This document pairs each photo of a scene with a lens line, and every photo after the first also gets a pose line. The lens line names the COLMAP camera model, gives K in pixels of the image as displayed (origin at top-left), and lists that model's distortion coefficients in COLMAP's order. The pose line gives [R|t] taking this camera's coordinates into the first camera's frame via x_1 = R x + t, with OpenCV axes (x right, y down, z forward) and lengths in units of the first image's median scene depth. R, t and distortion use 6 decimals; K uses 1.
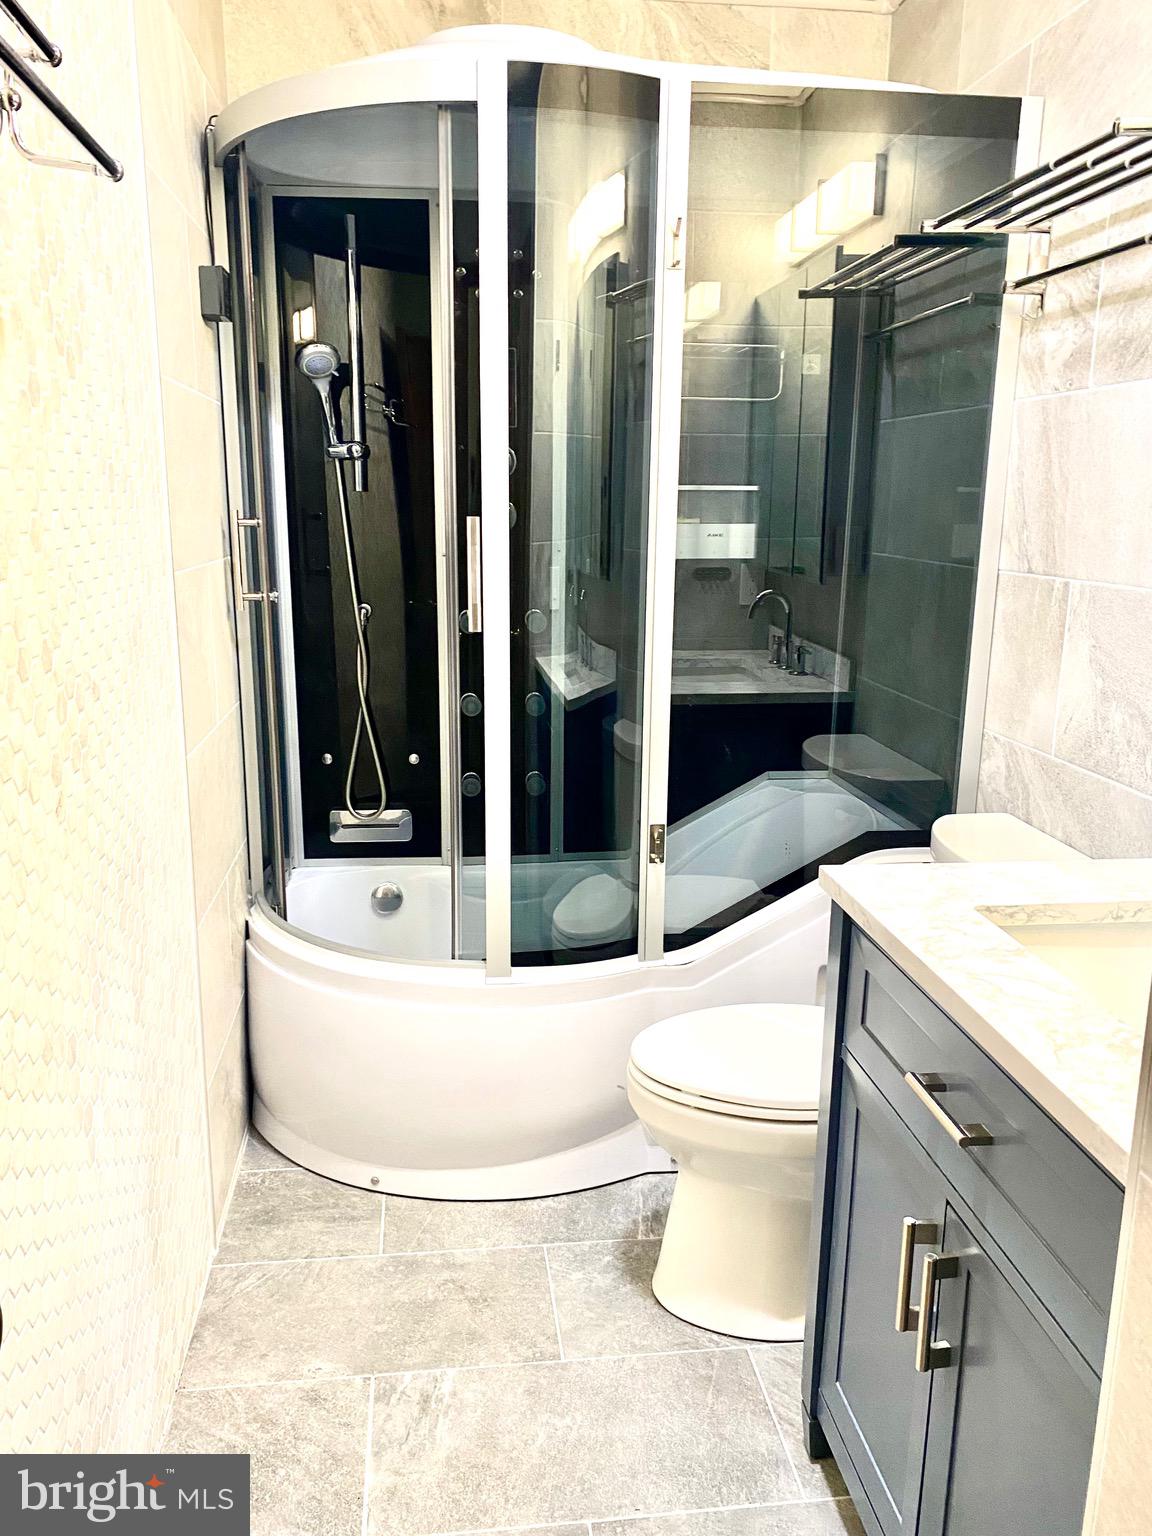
lens RADIAL K [[1172.0, 0, 576.0], [0, 1172.0, 768.0], [0, 0, 1]] dist [0.014646, -0.006313]
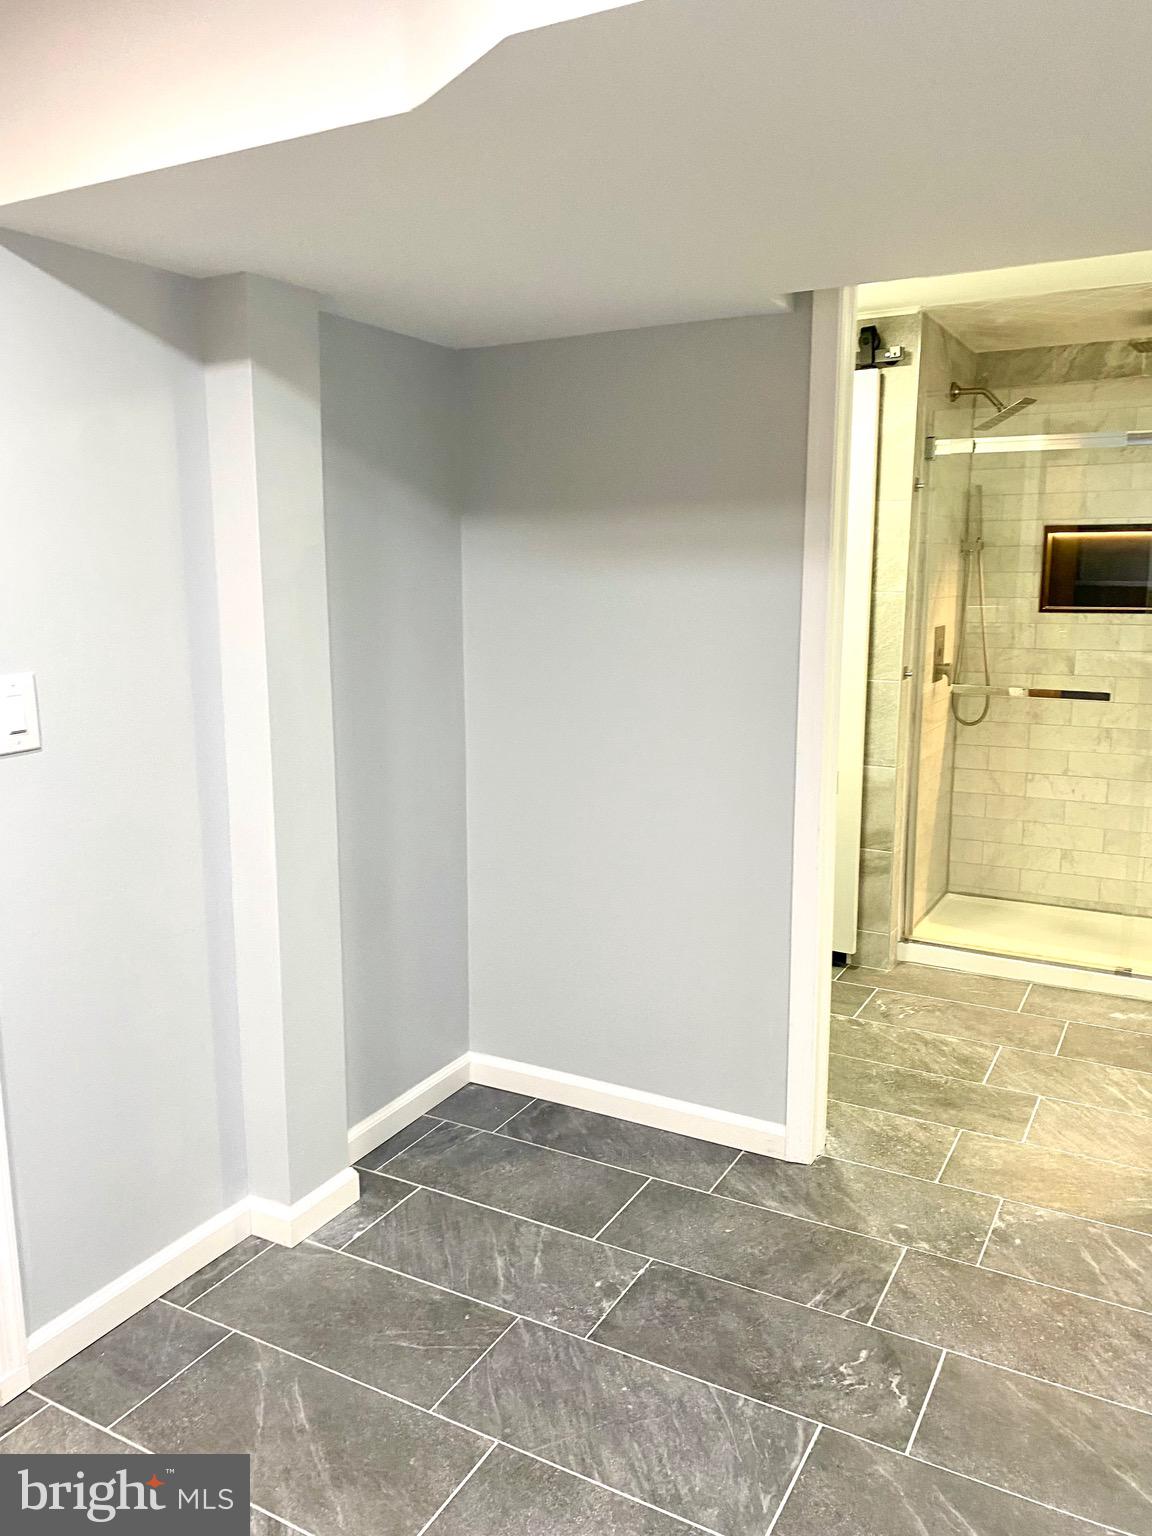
lens RADIAL K [[1173.7, 0, 583.2], [0, 1173.7, 775.3], [0, 0, 1]] dist [0.017589, -0.005313]
pose [[-0.809572, -0.109661, 0.576687, -0.595457], [0.129381, 0.924905, 0.357506, -0.506667], [-0.572585, 0.364040, -0.734589, 1.932734]]
